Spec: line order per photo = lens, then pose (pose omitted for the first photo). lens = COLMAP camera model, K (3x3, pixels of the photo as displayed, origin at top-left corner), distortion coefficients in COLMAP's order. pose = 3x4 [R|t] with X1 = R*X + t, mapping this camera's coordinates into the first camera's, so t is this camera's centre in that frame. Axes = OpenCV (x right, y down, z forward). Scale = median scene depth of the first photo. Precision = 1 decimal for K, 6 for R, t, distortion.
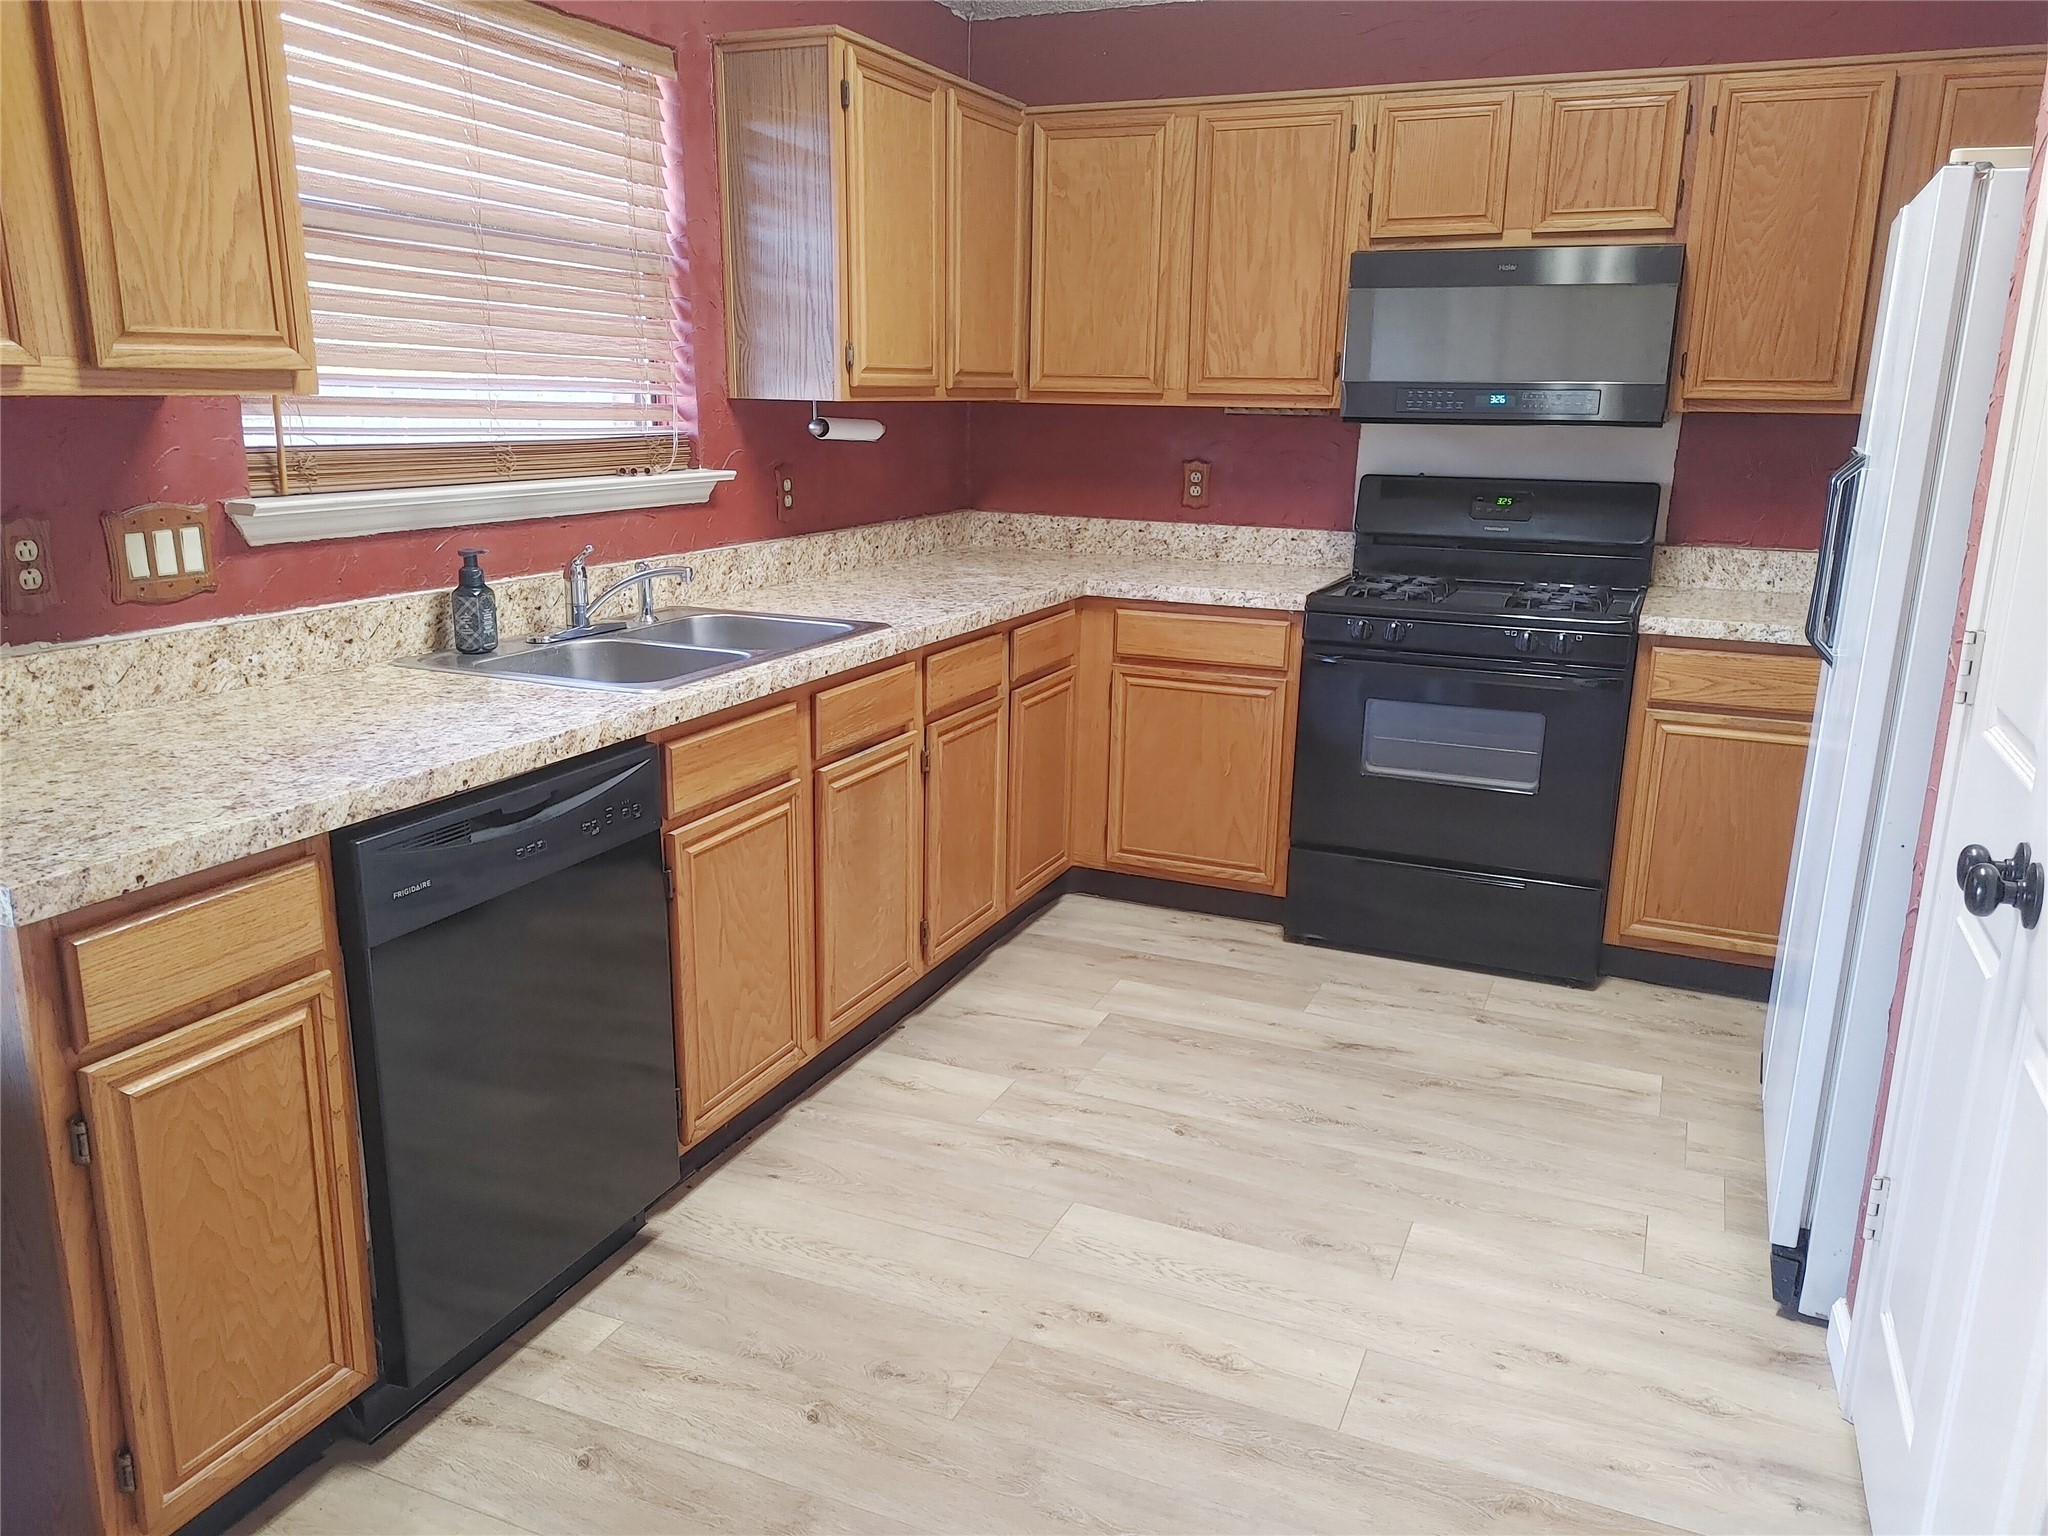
lens RADIAL K [[1549.7, 0, 1008.7], [0, 1549.7, 781.9], [0, 0, 1]] dist [0.087354, -0.099210]
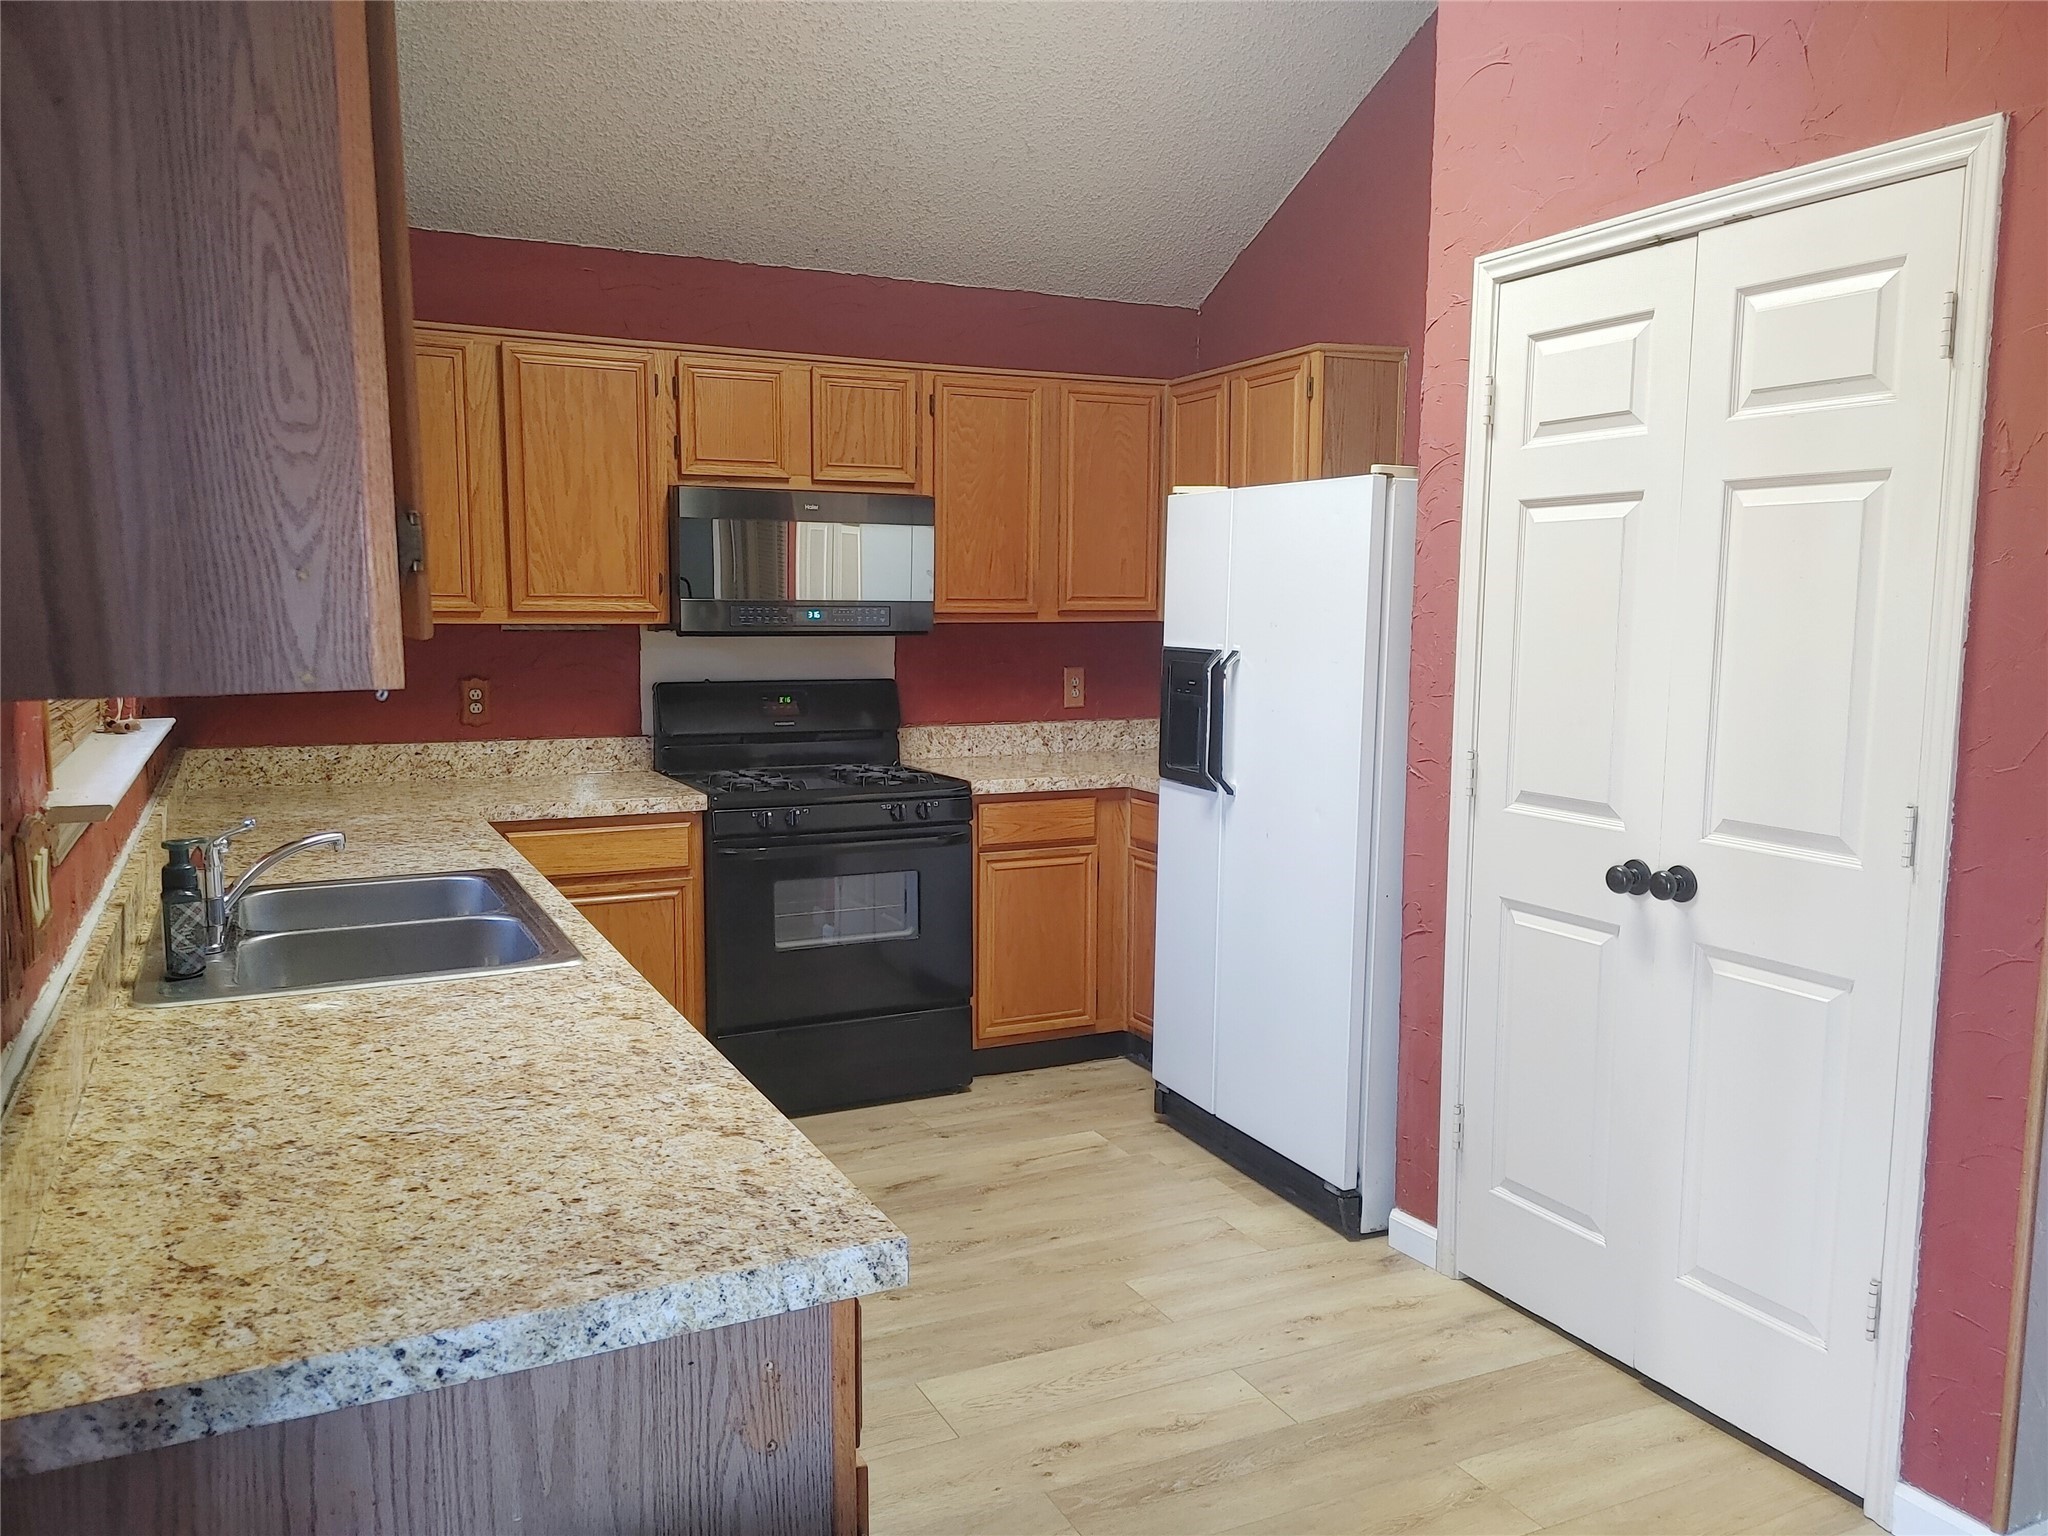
lens RADIAL K [[1549.7, 0, 1024.0], [0, 1549.7, 773.9], [0, 0, 1]] dist [0.087354, -0.099210]
pose [[0.641209, -0.098754, 0.760985, -0.484559], [0.195575, 0.979967, -0.037620, -0.052828], [-0.742025, 0.172952, 0.647677, 0.150935]]
